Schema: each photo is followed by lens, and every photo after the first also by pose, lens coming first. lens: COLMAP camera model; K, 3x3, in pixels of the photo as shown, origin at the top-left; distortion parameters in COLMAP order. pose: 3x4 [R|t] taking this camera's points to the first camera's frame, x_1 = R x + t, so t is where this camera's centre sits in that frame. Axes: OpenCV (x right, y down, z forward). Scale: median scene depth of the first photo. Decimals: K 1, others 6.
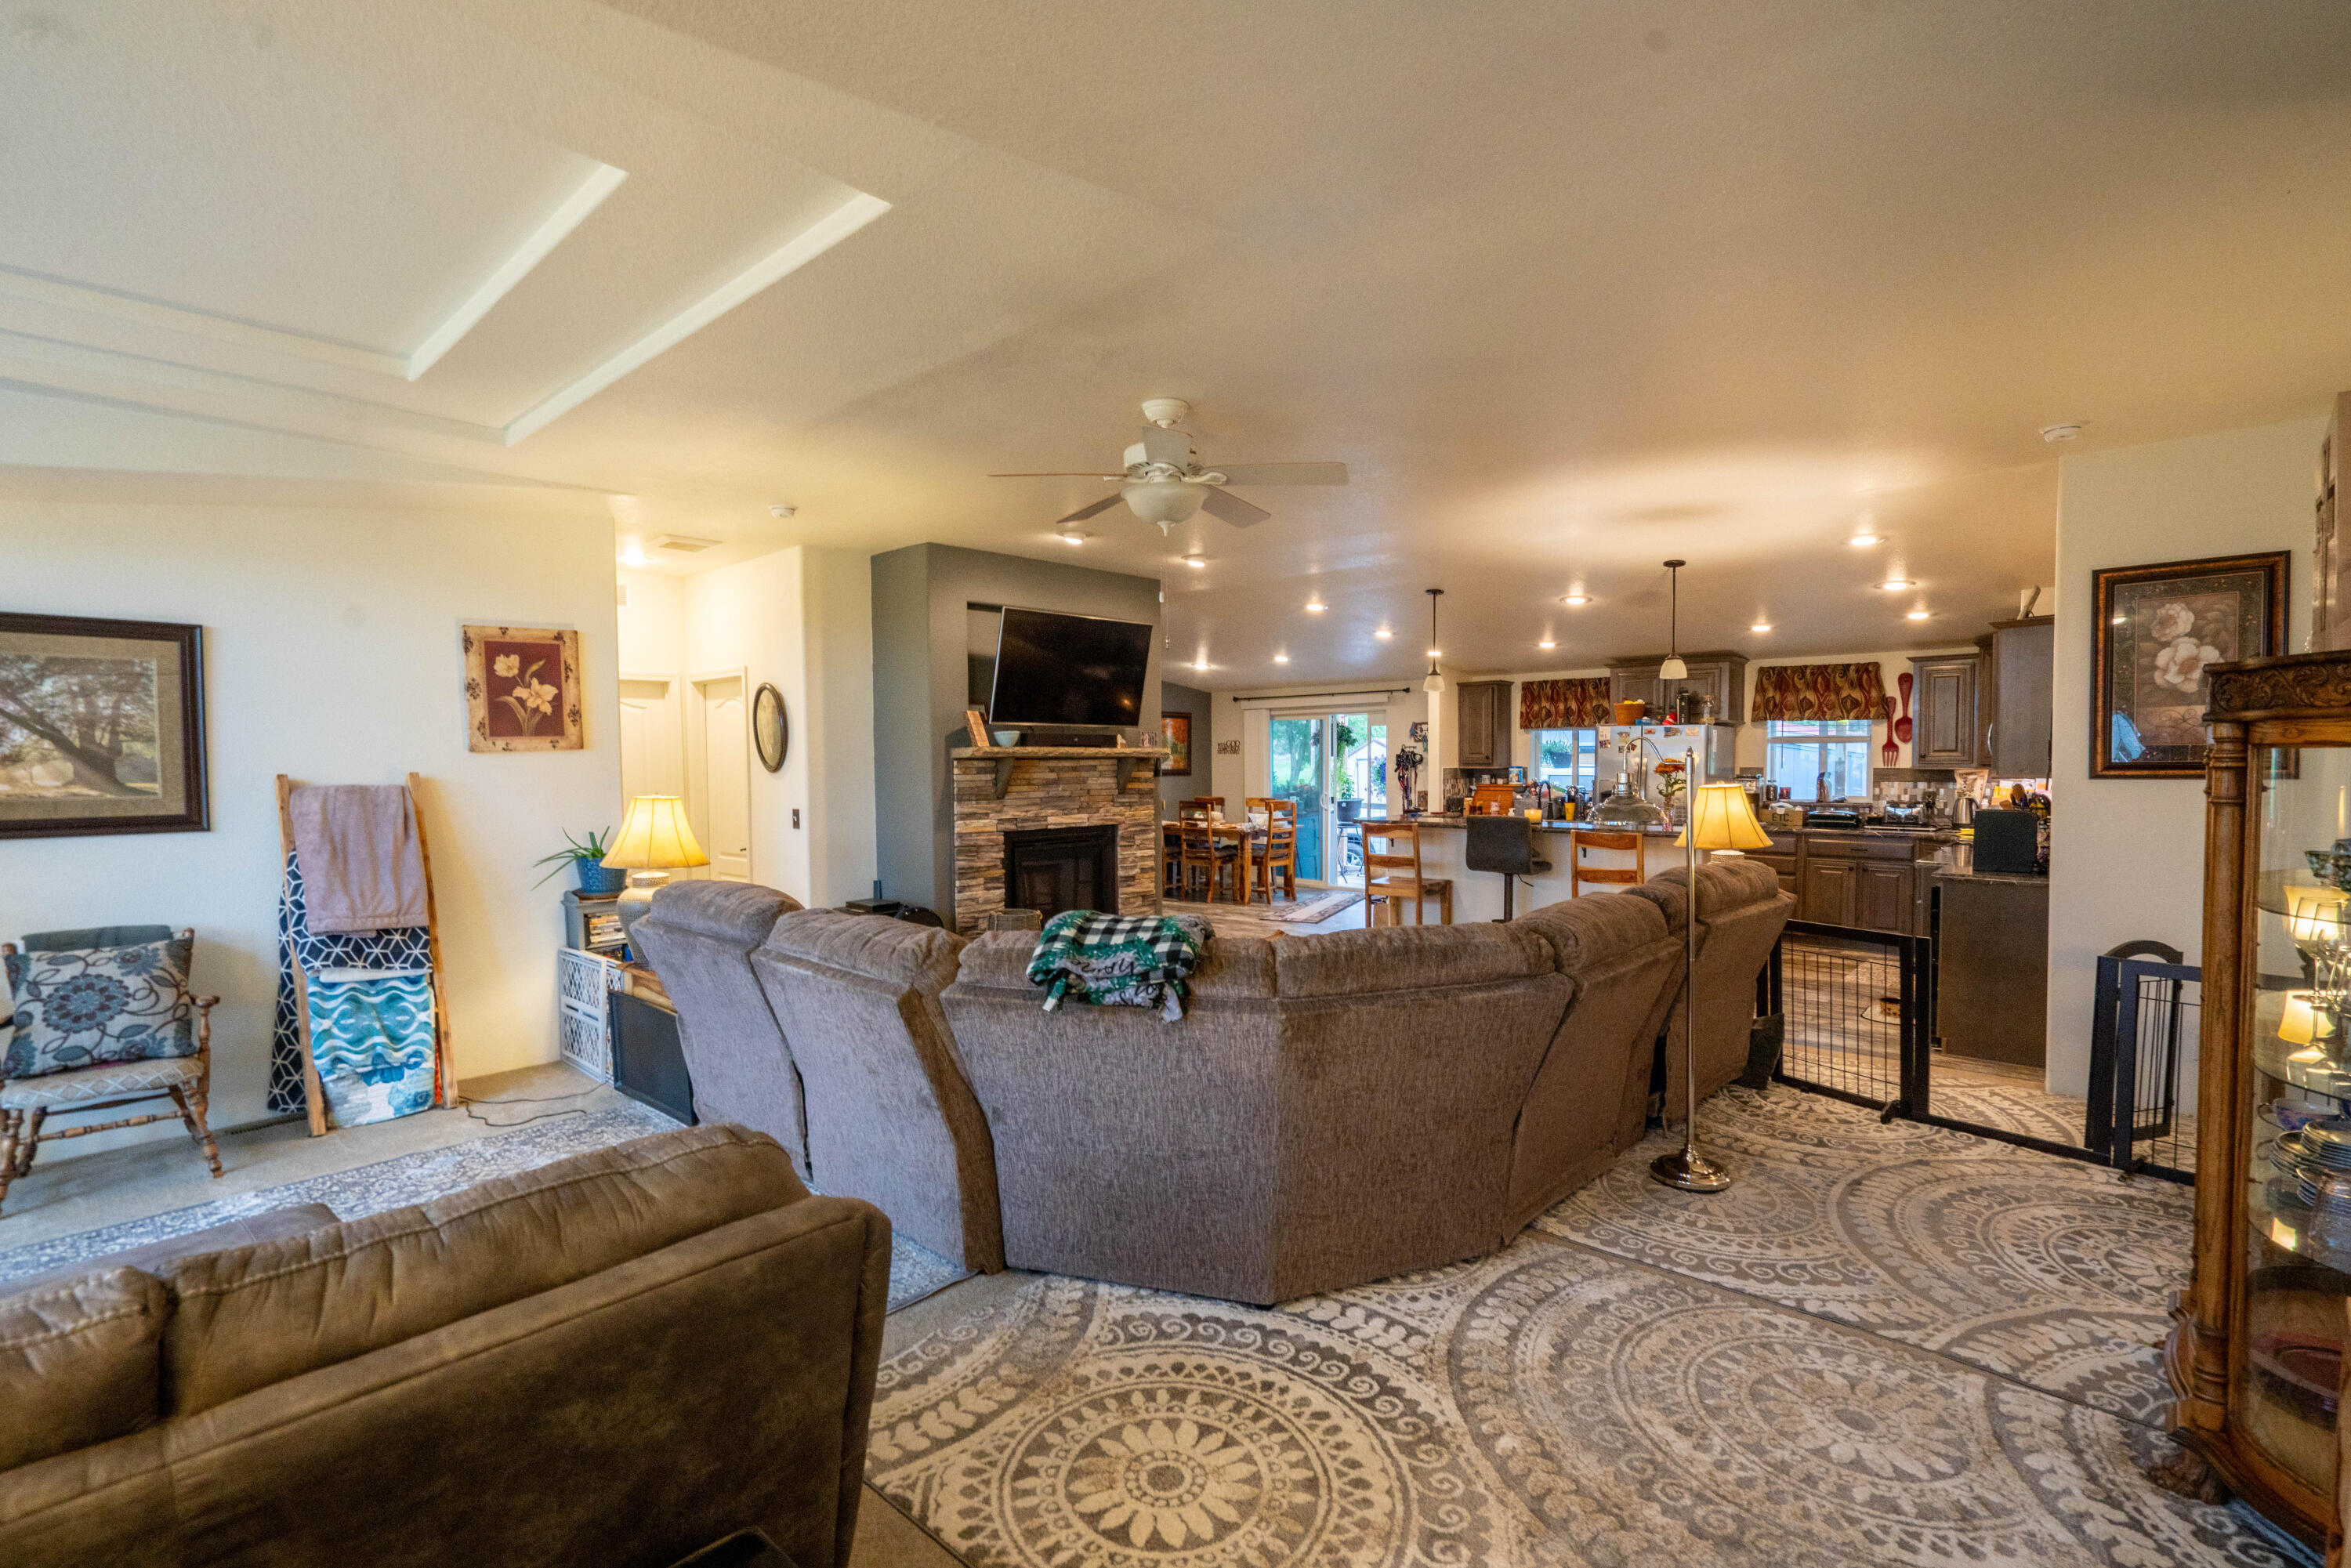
lens RADIAL K [[1067.8, 0, 1170.5], [0, 1067.8, 802.3], [0, 0, 1]] dist [0.000405, 0.000697]
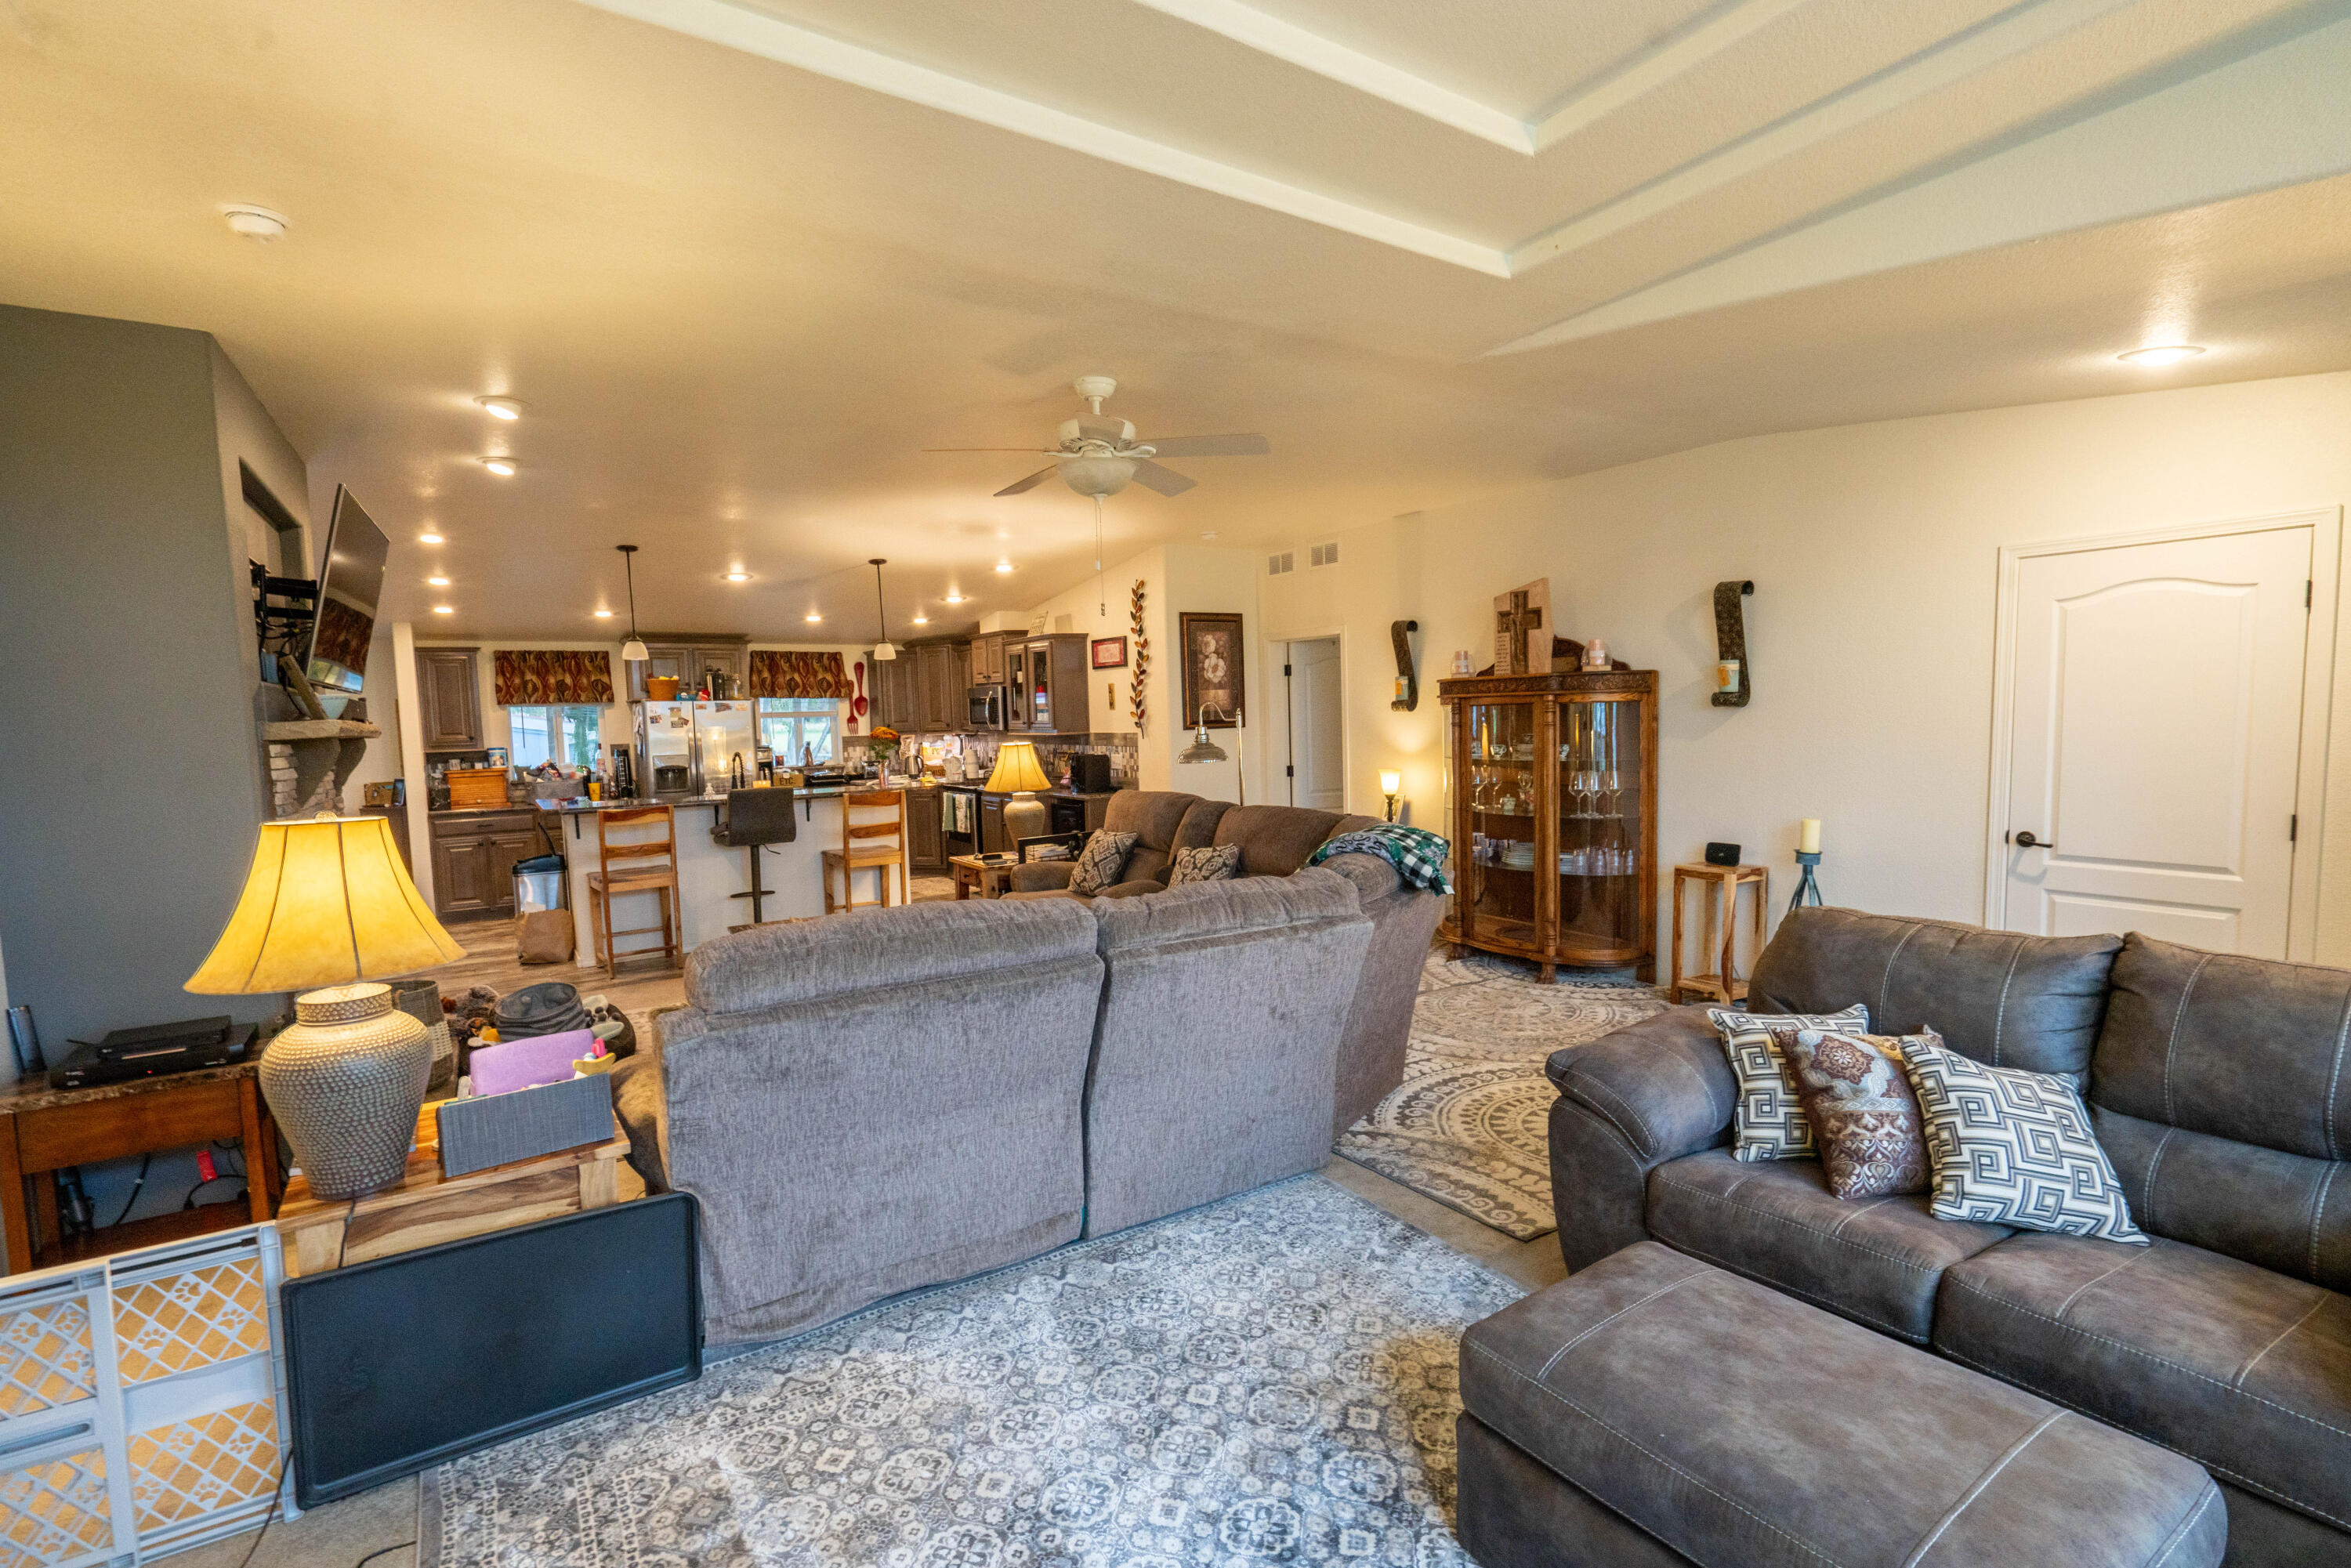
lens RADIAL K [[1067.8, 0, 1170.5], [0, 1067.8, 802.3], [0, 0, 1]] dist [0.000405, 0.000697]
pose [[0.256561, -0.081129, 0.963117, -0.467819], [0.068463, 0.995493, 0.065619, -0.011179], [-0.964100, 0.049103, 0.260959, 0.305861]]
